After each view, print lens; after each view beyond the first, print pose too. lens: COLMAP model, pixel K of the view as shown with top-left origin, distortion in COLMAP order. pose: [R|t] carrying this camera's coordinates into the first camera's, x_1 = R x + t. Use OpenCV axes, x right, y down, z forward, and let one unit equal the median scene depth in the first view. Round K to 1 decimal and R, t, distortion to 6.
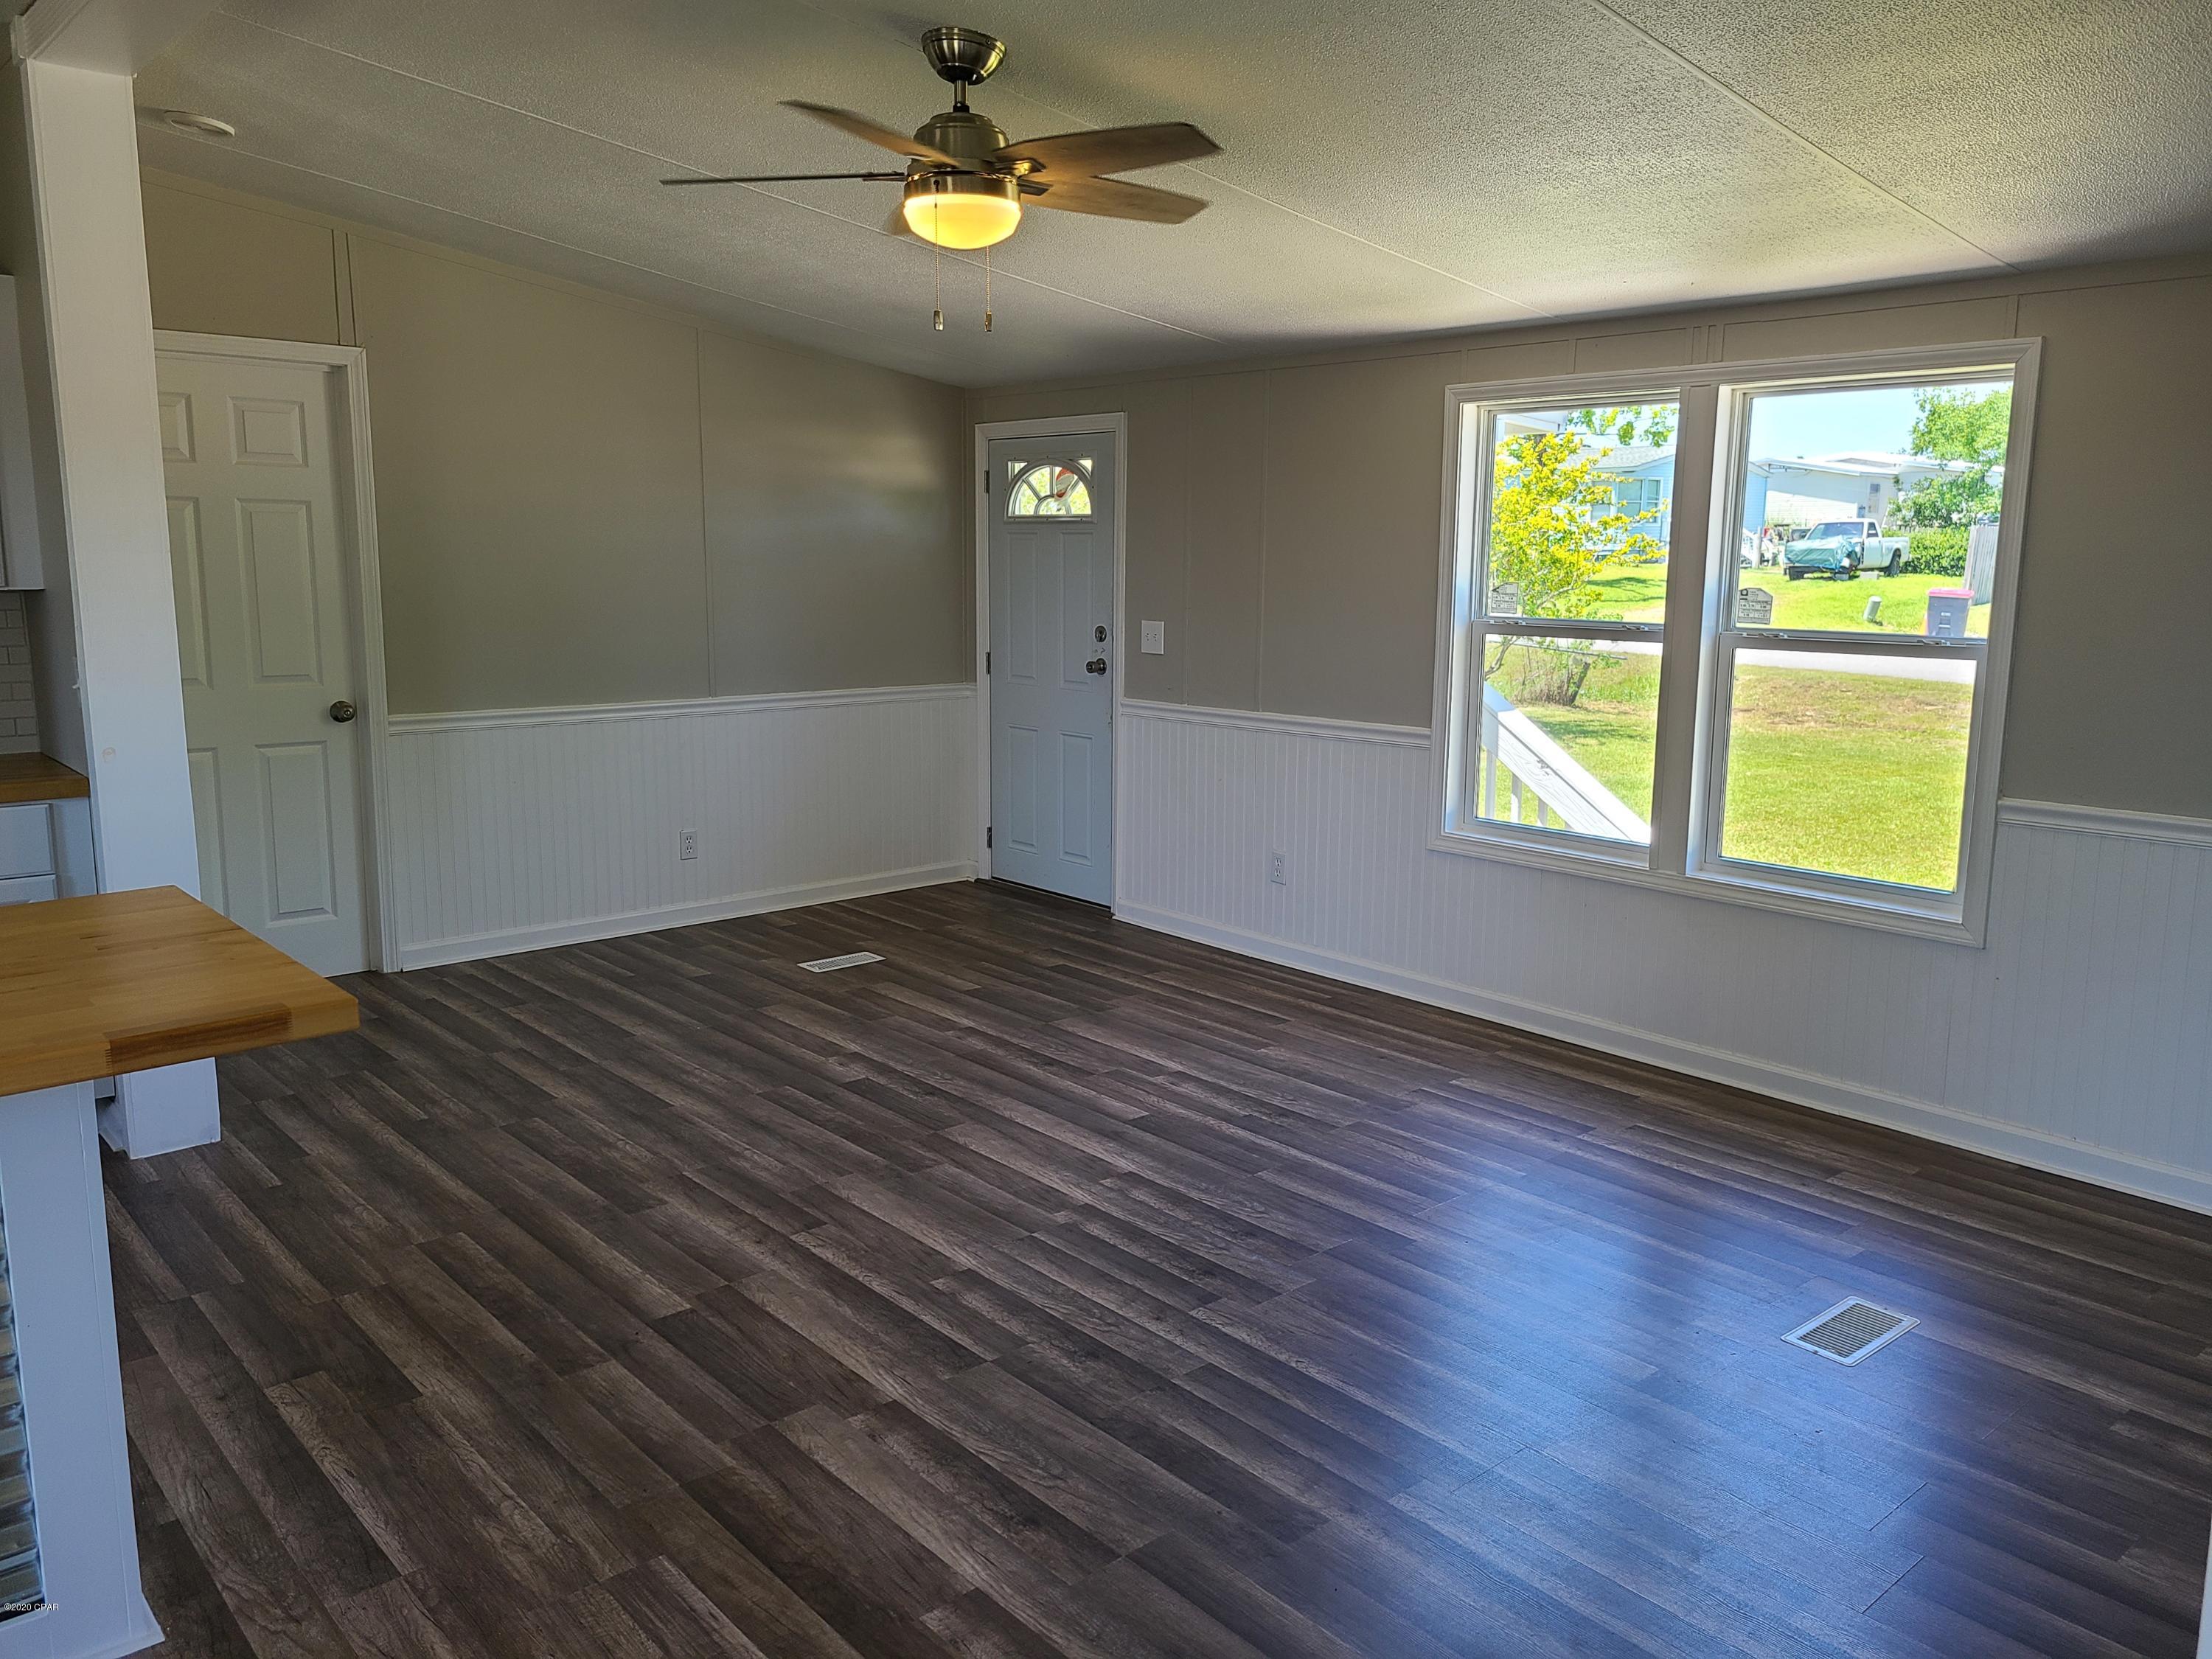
lens RADIAL K [[1665.6, 0, 1102.3], [0, 1665.6, 828.4], [0, 0, 1]] dist [0.042330, -0.028025]
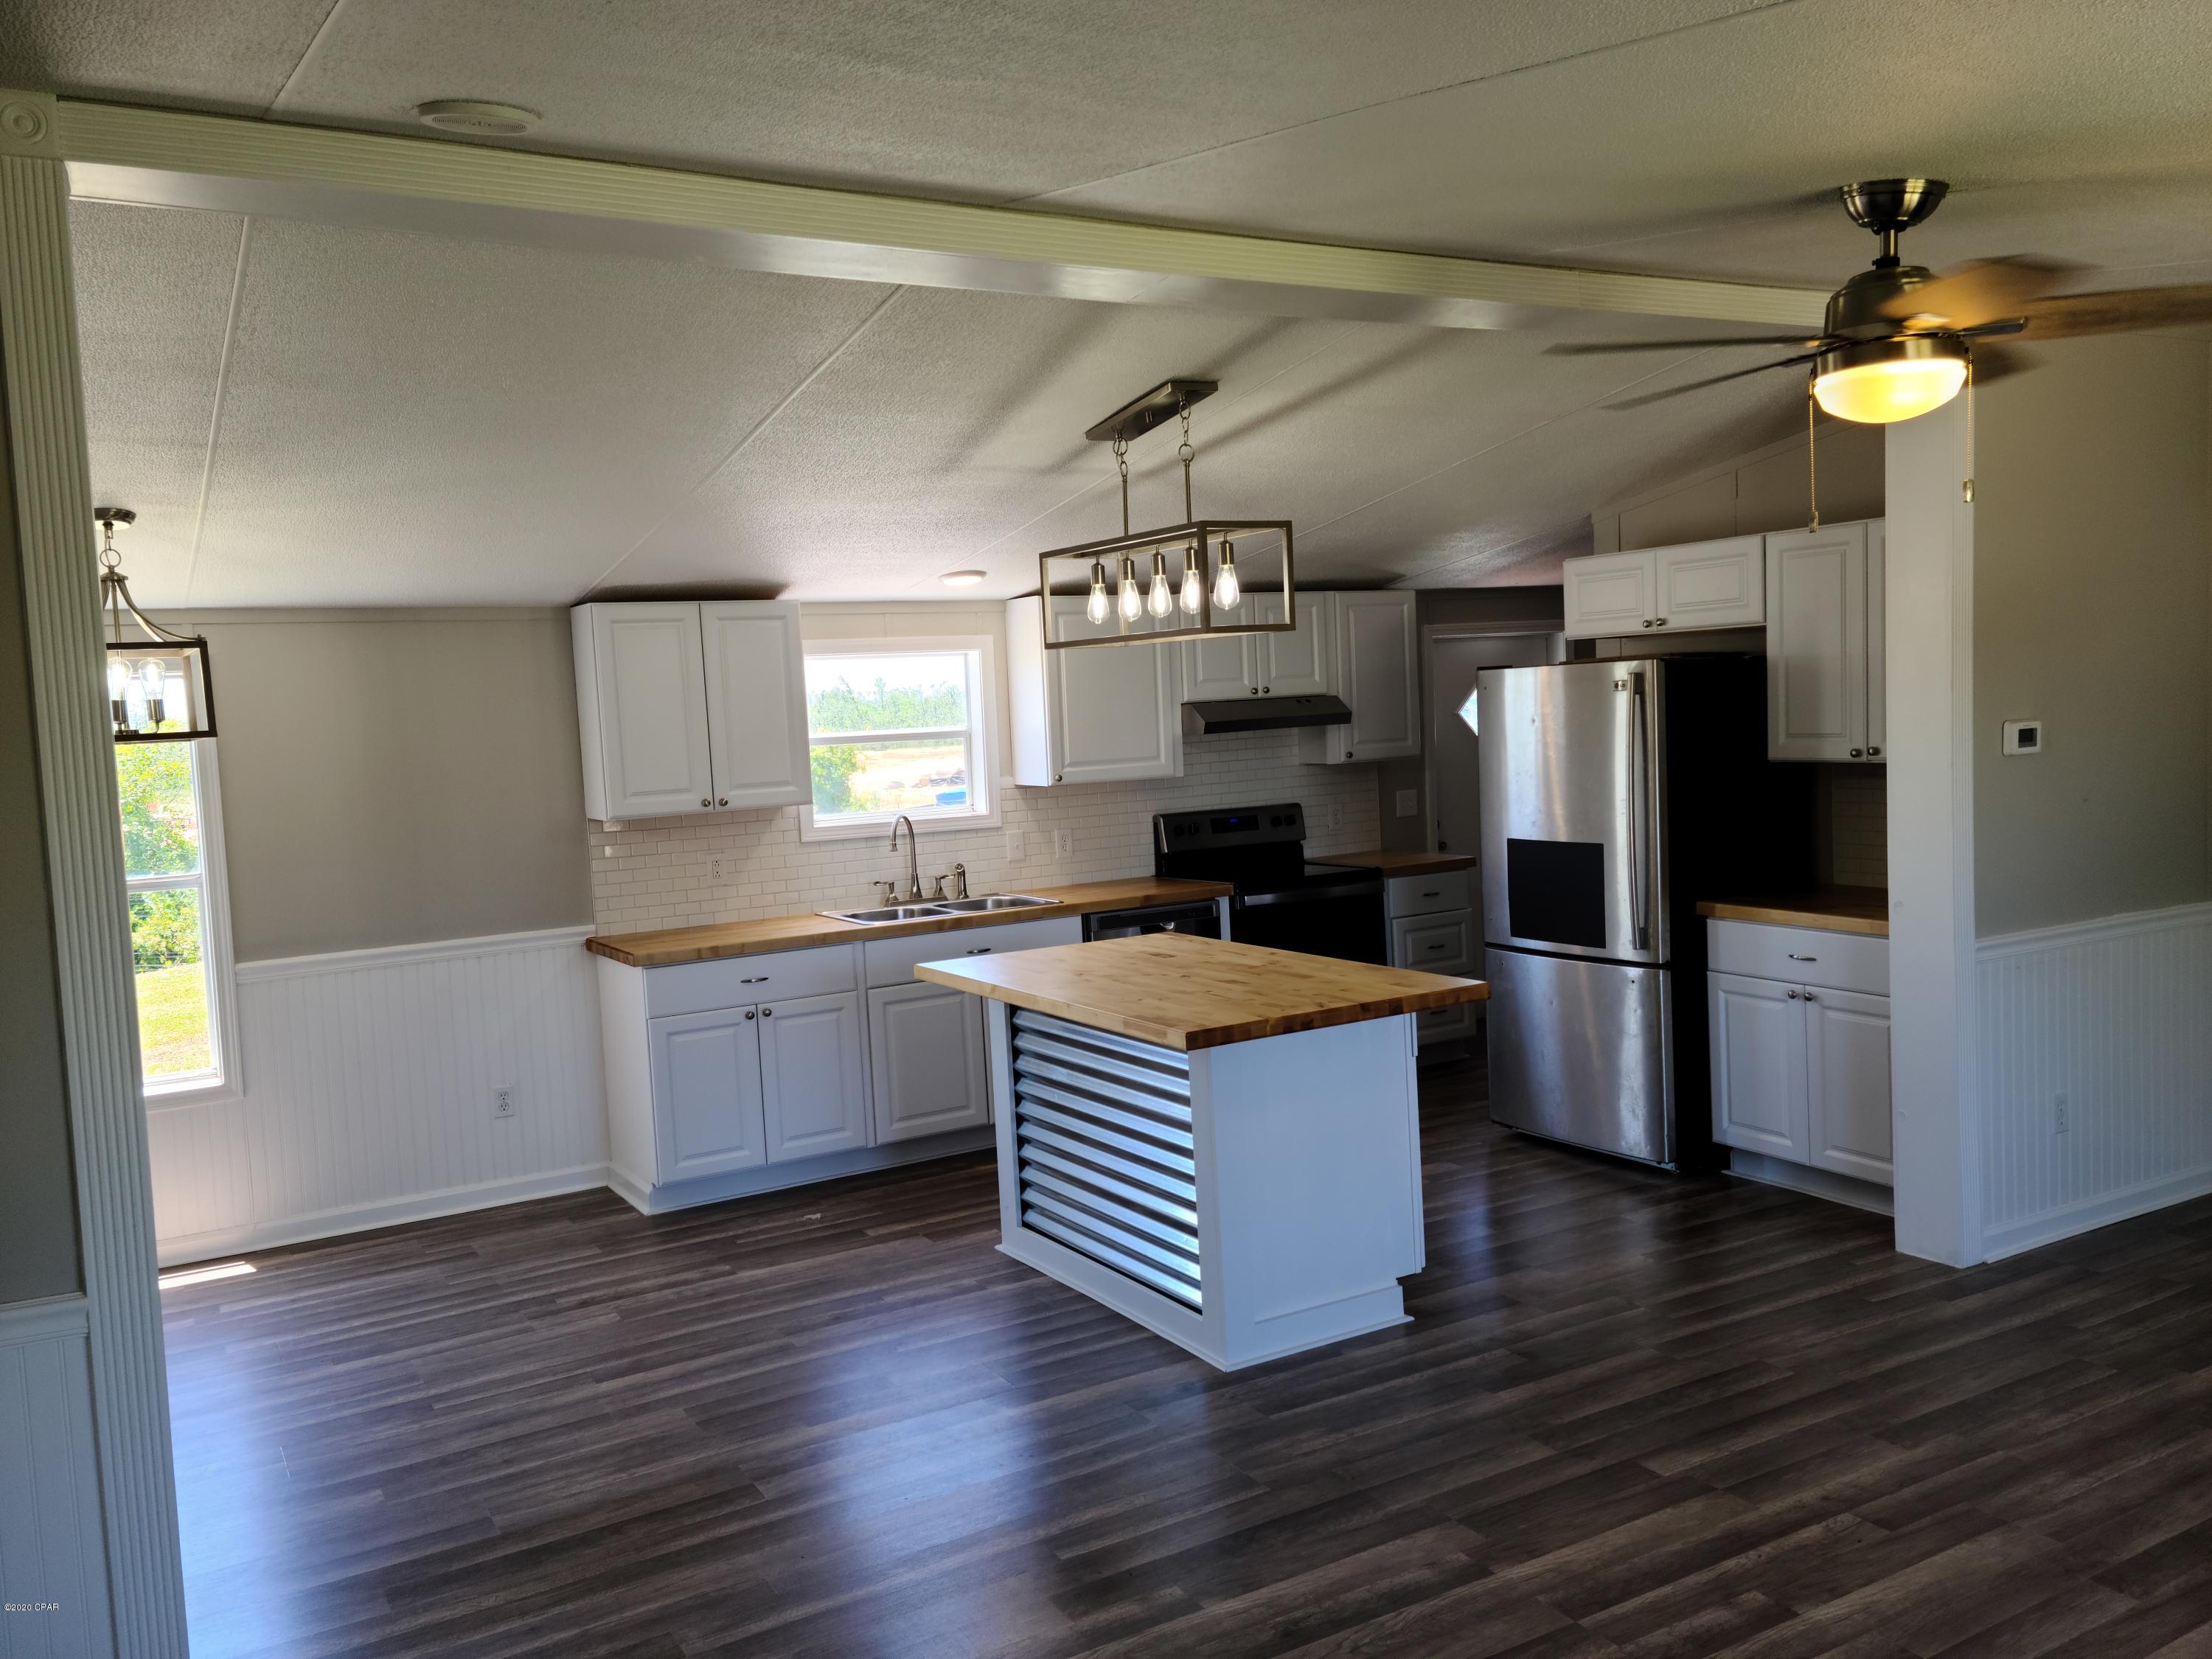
lens RADIAL K [[1771.9, 0, 1089.9], [0, 1771.9, 840.3], [0, 0, 1]] dist [0.077887, -0.093480]
pose [[-0.206828, 0.084526, -0.974719, 0.873195], [-0.126071, 0.985653, 0.112226, -0.182179], [0.970221, 0.146095, -0.193204, 0.800316]]
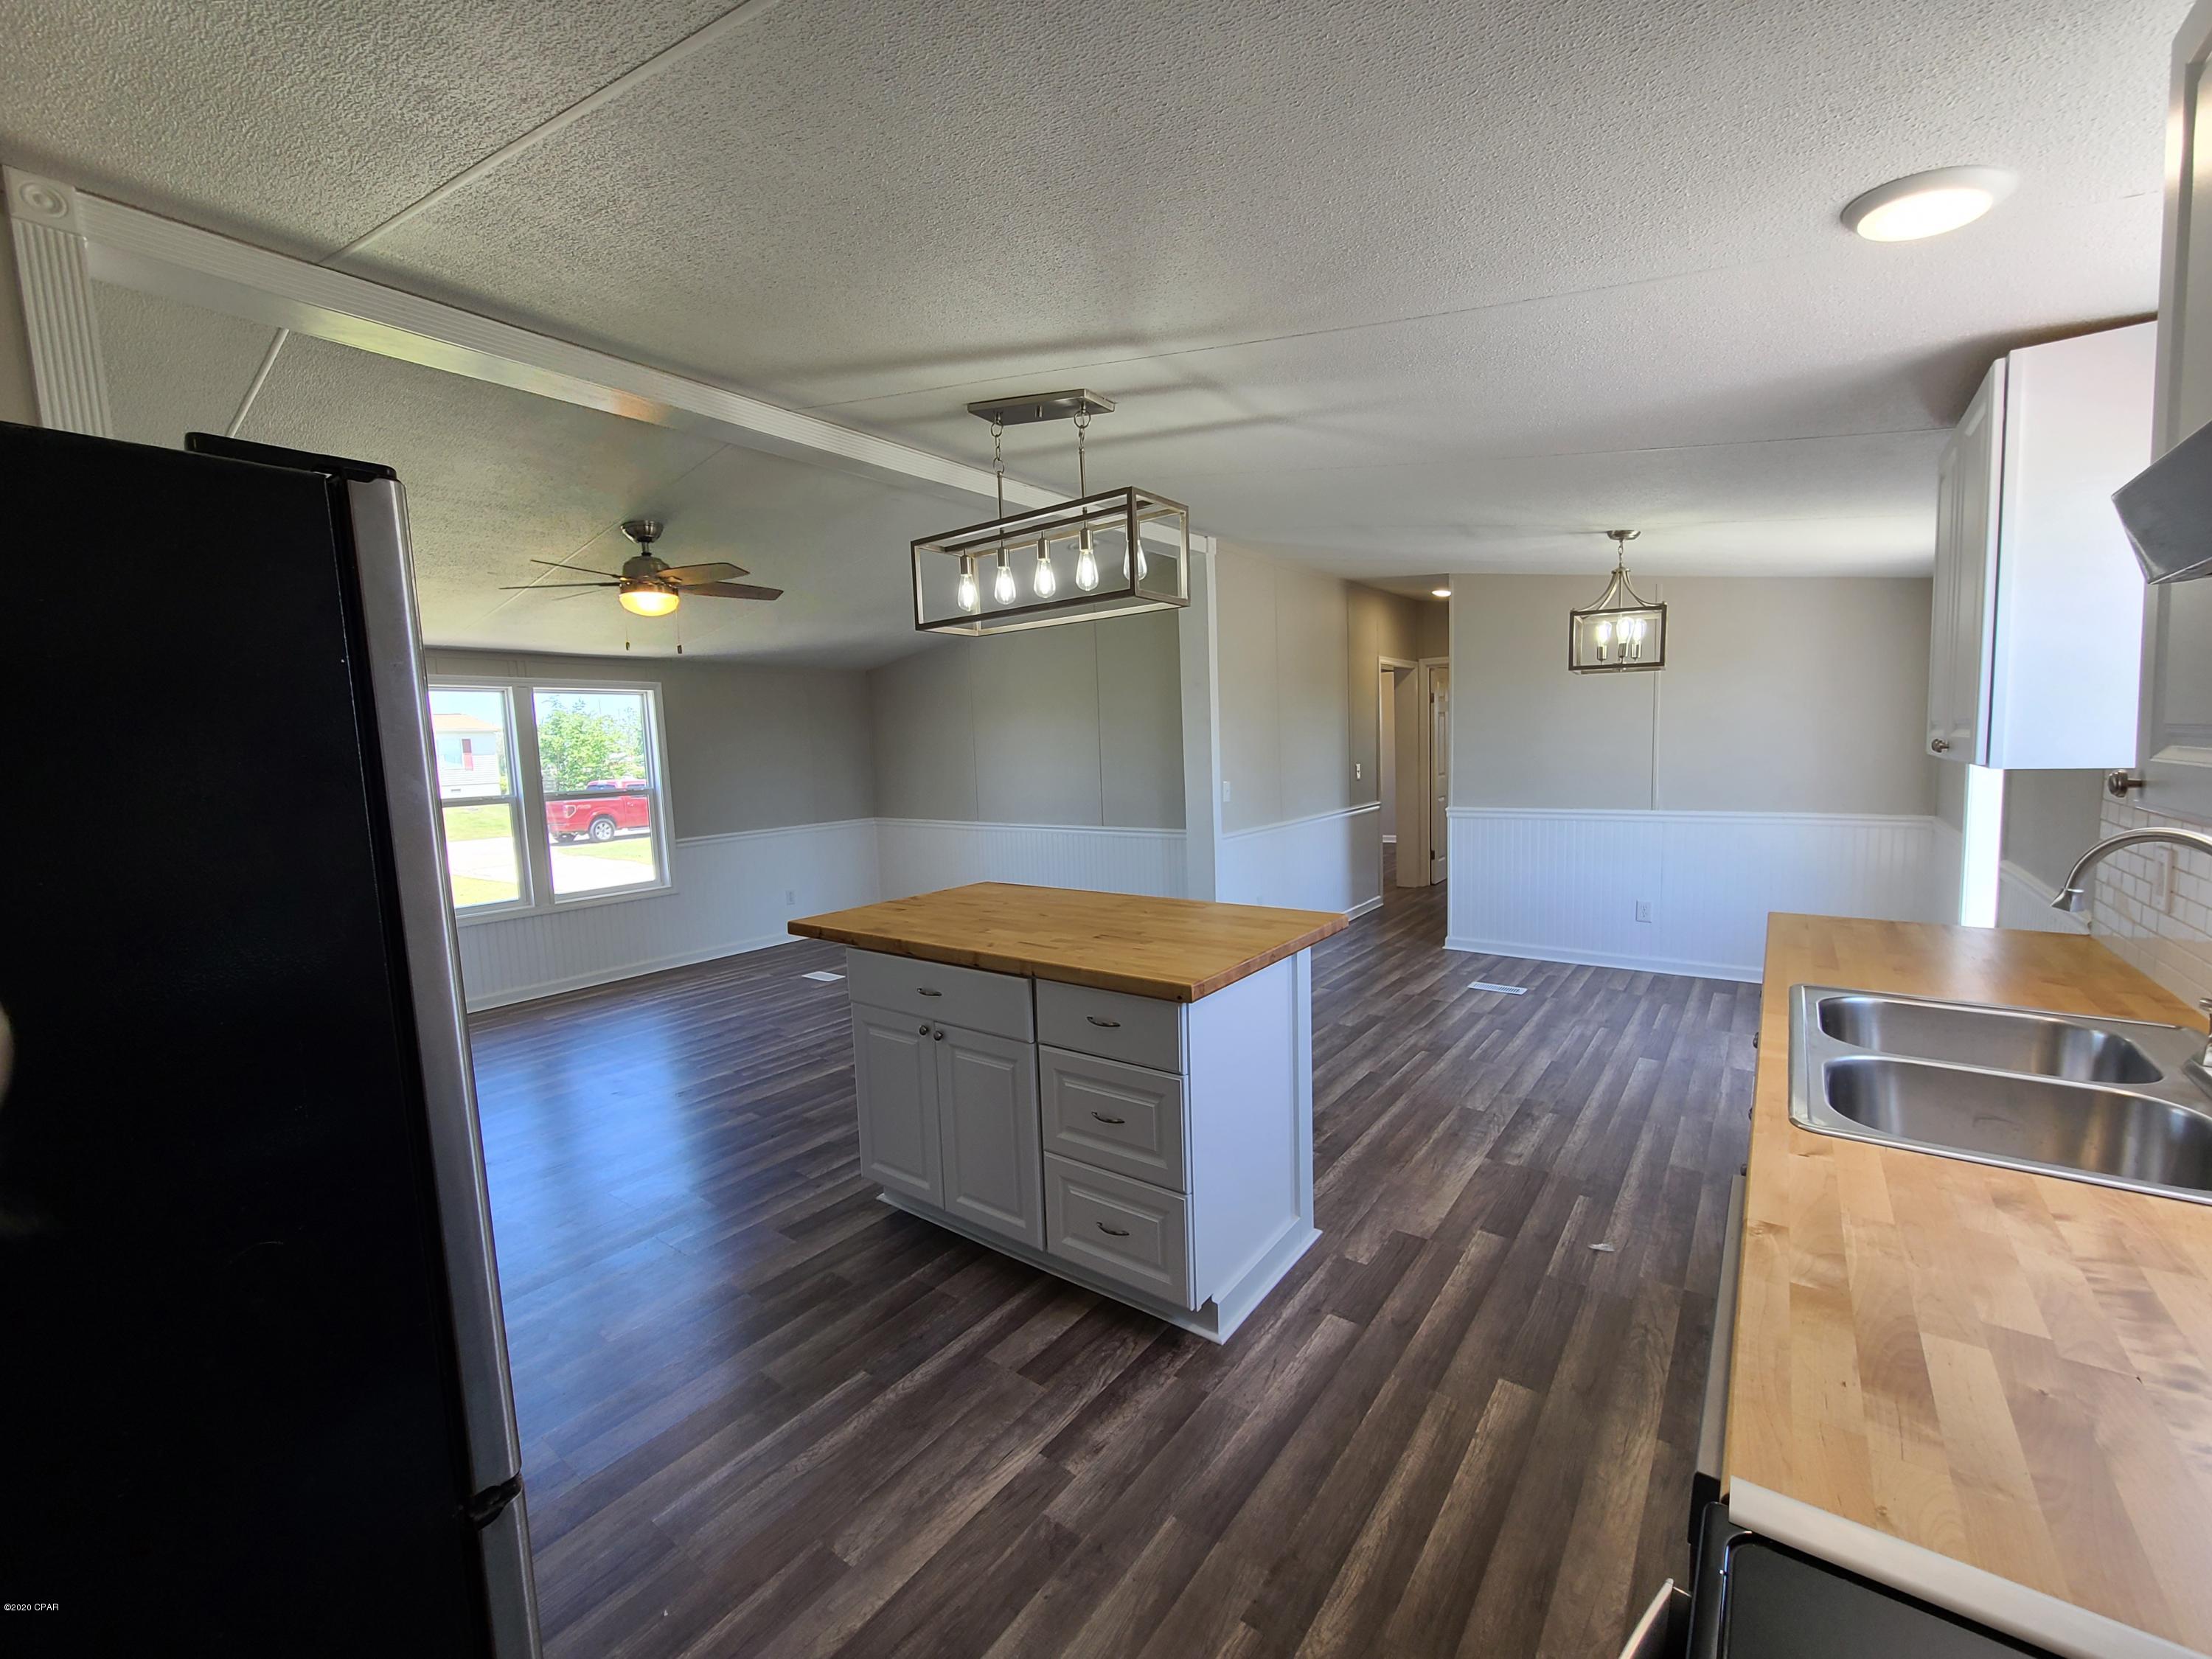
lens RADIAL K [[907.9, 0, 1125.2], [0, 907.9, 834.3], [0, 0, 1]] dist [0.000361, -0.000829]
pose [[-0.217241, -0.094824, 0.971501, -1.372644], [0.210531, 0.967294, 0.141491, -0.102474], [-0.953144, 0.235269, -0.190172, 0.685738]]
